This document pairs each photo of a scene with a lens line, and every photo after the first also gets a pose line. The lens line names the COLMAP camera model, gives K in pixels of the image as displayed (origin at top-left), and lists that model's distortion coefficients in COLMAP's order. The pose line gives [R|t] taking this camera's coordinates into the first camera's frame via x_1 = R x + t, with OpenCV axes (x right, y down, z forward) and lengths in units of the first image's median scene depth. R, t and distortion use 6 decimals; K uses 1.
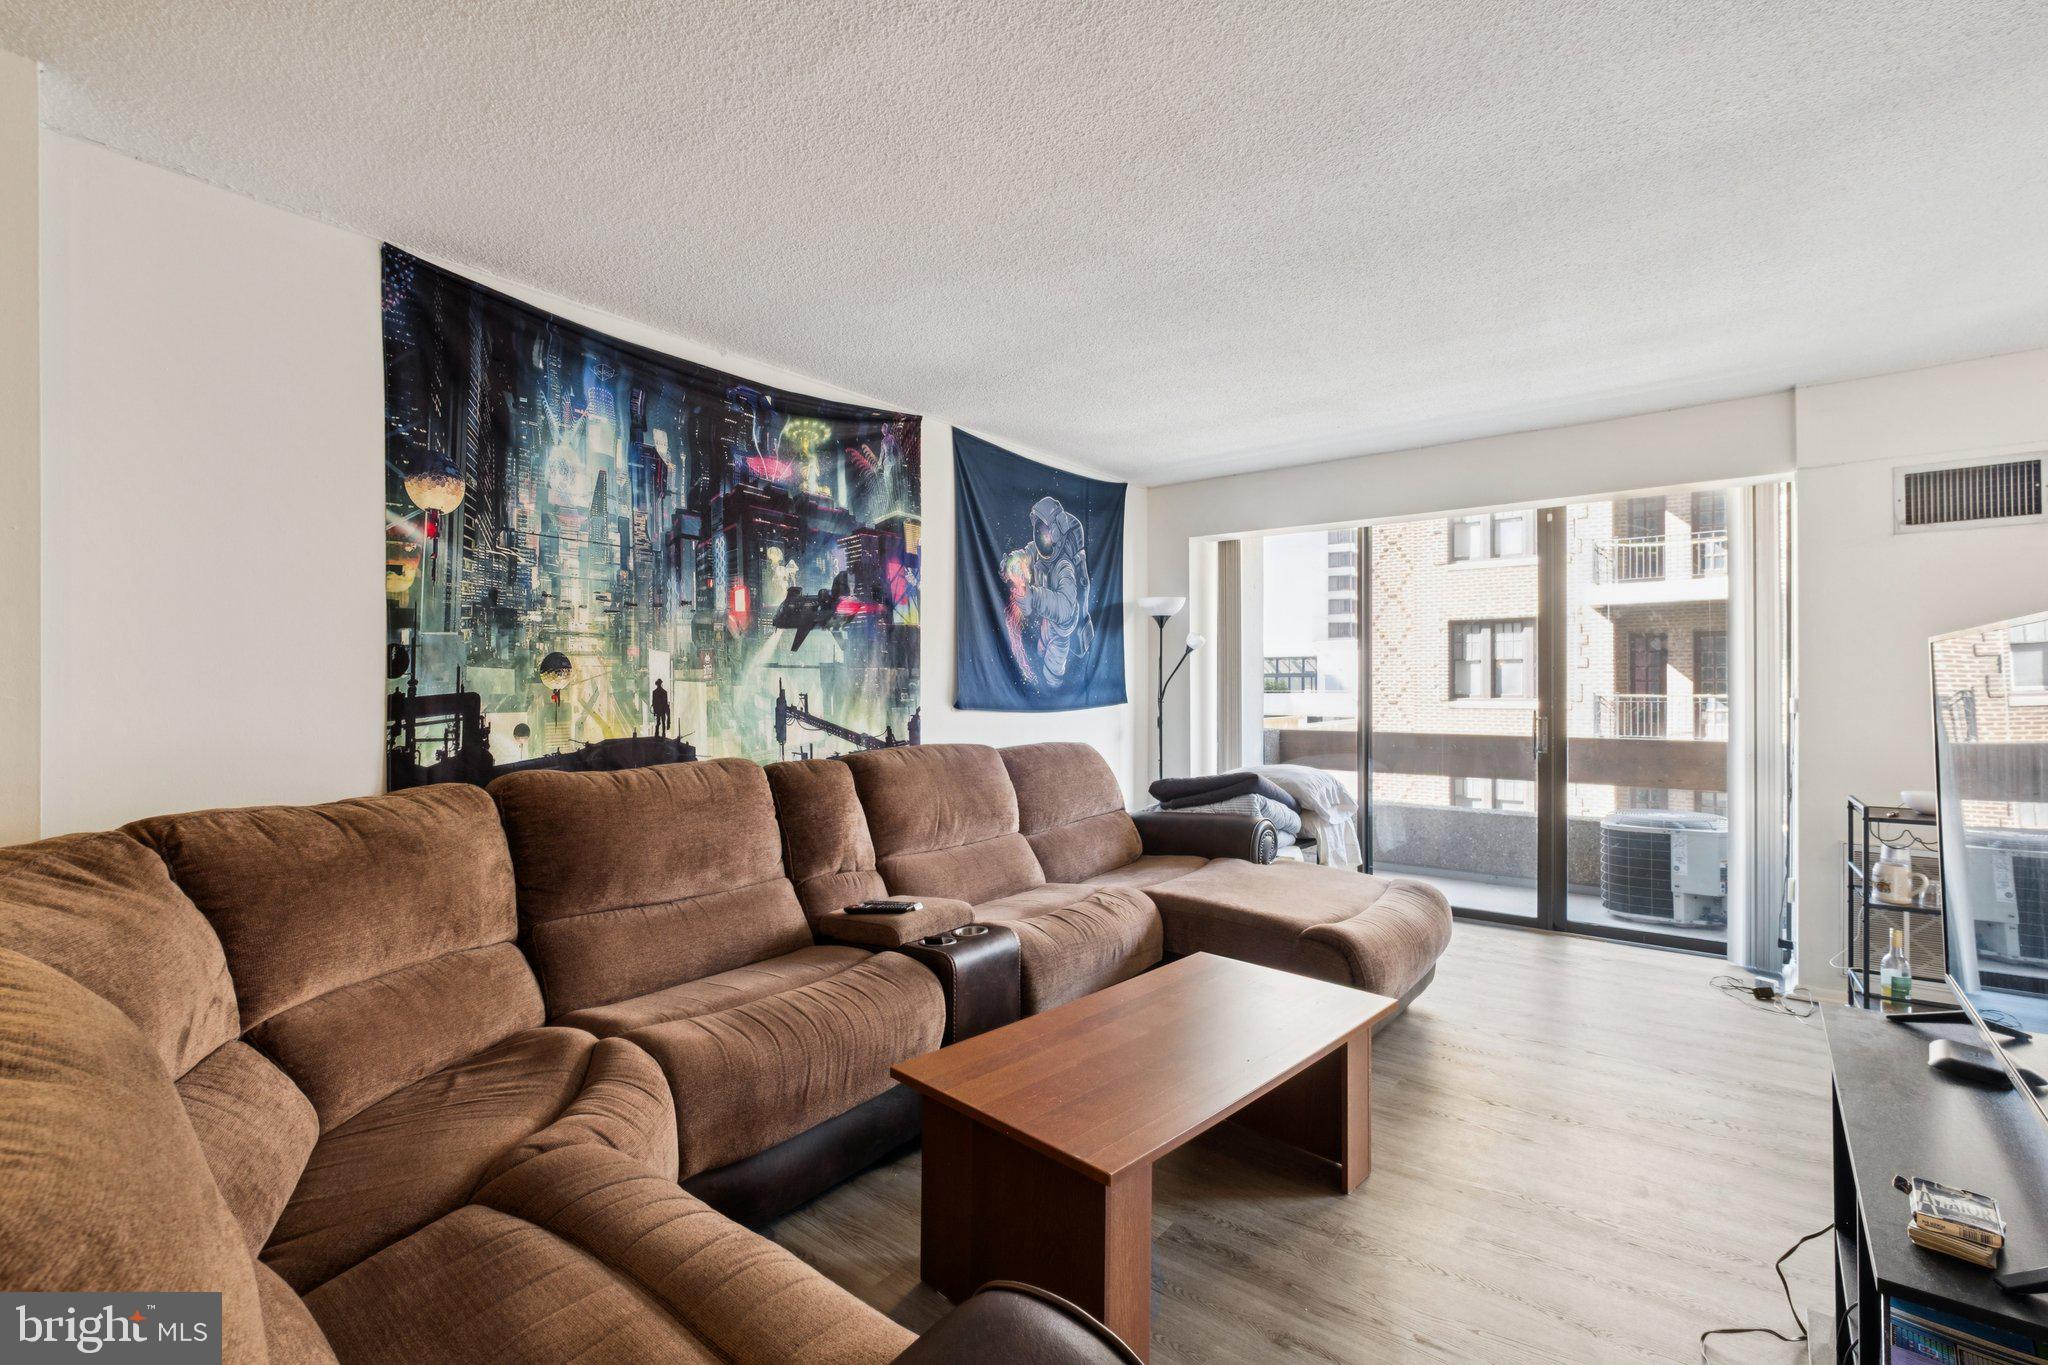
lens RADIAL K [[914.3, 0, 1023.6], [0, 914.3, 676.1], [0, 0, 1]] dist [0.000318, 0.000246]
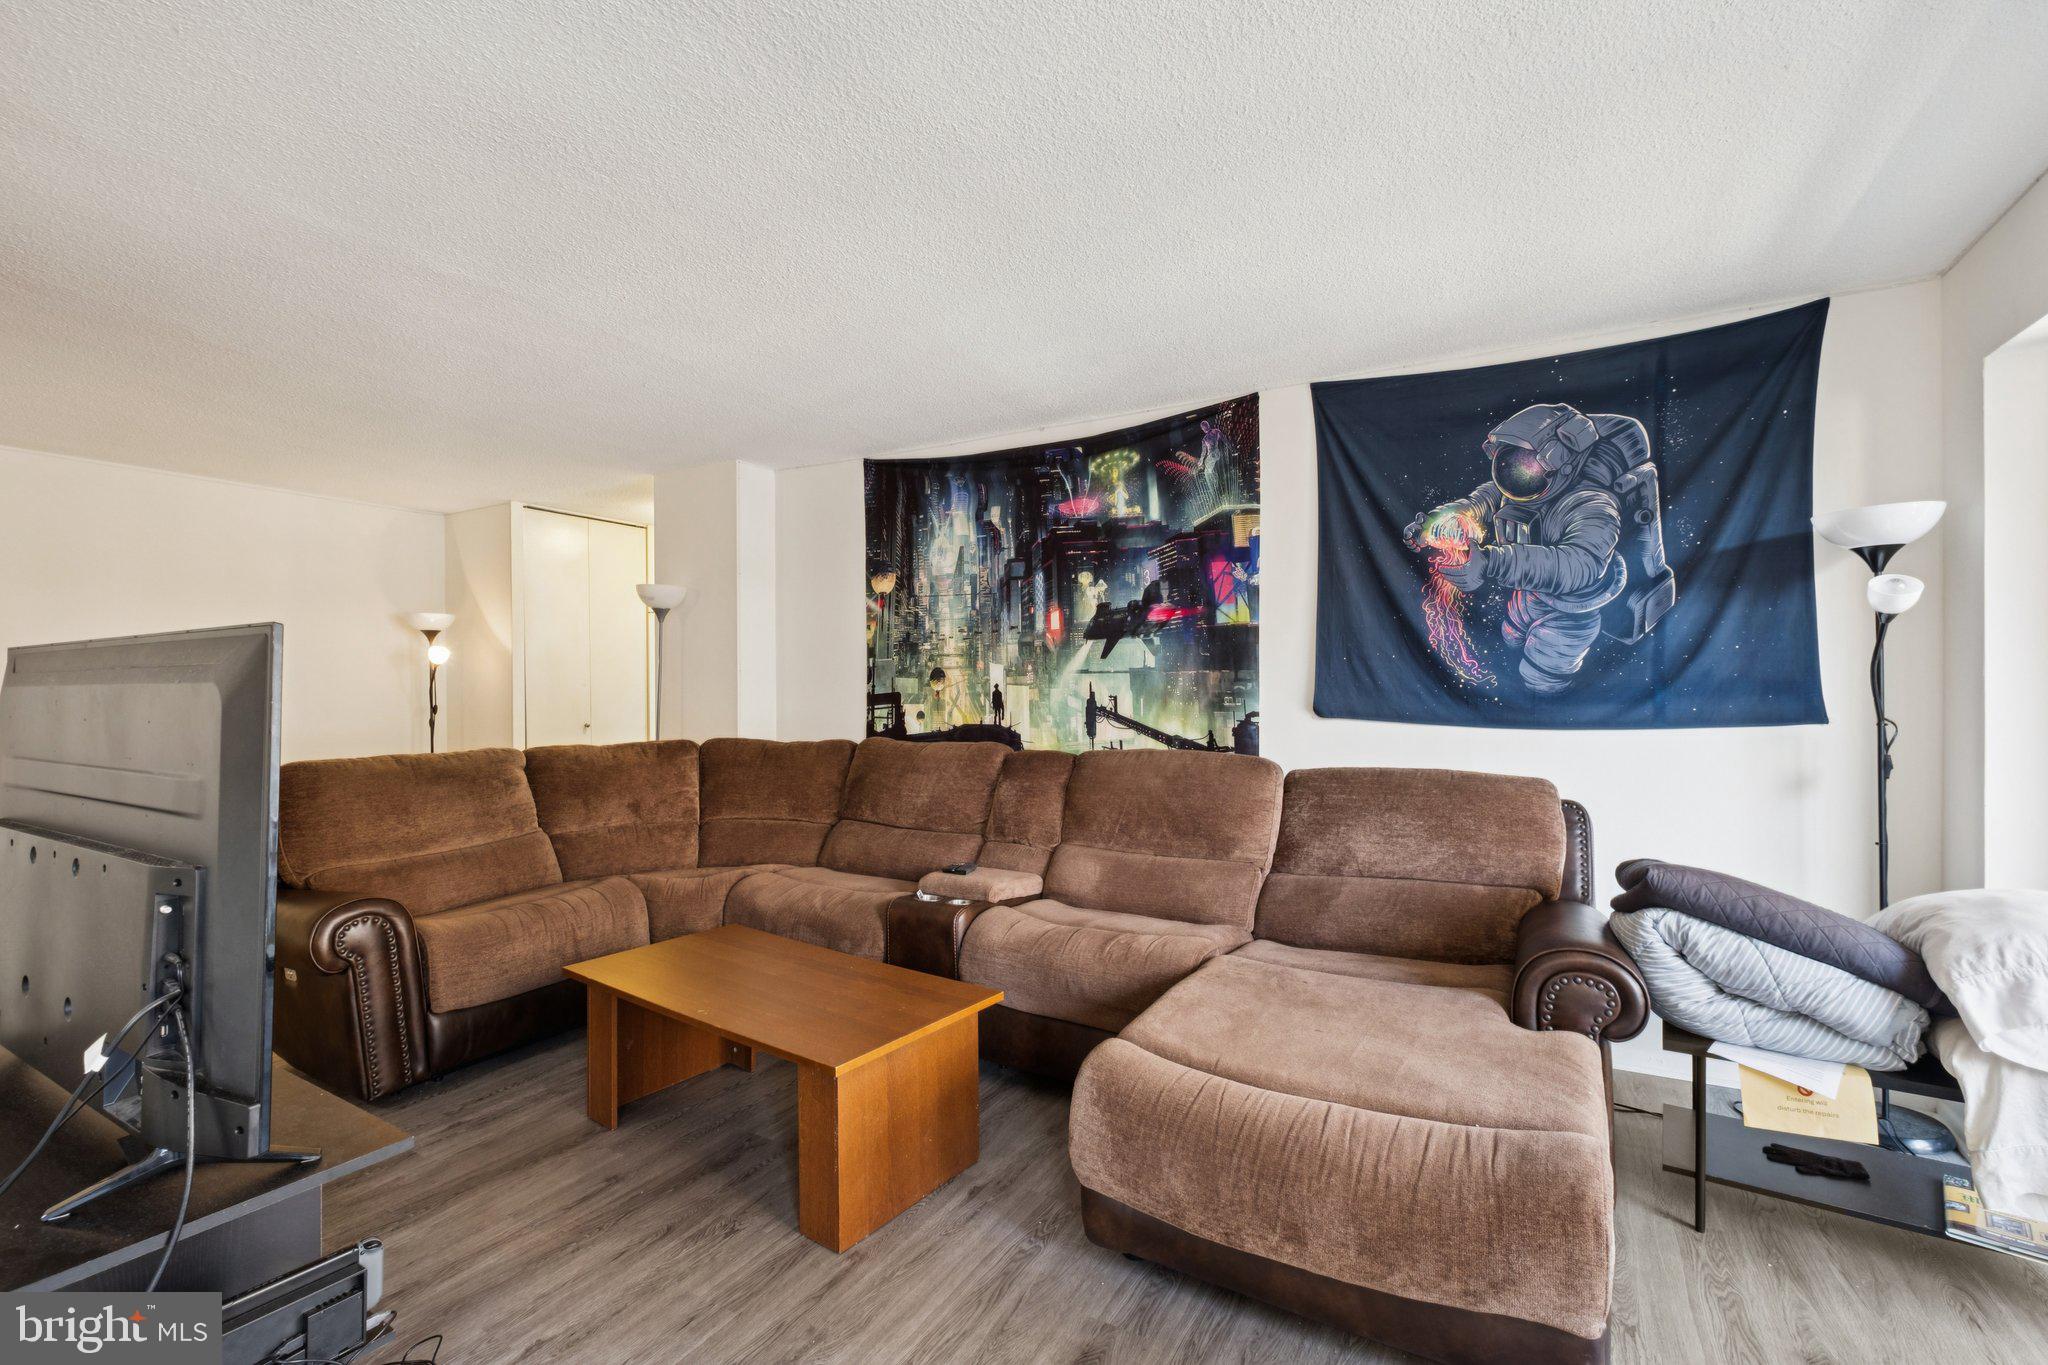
lens RADIAL K [[914.3, 0, 1023.8], [0, 914.3, 687.6], [0, 0, 1]] dist [0.000318, 0.000246]
pose [[0.133773, 0.000044, -0.991012, 0.891347], [0.008469, 0.999963, 0.001188, 0.006945], [0.990976, -0.008551, 0.133768, 0.759364]]
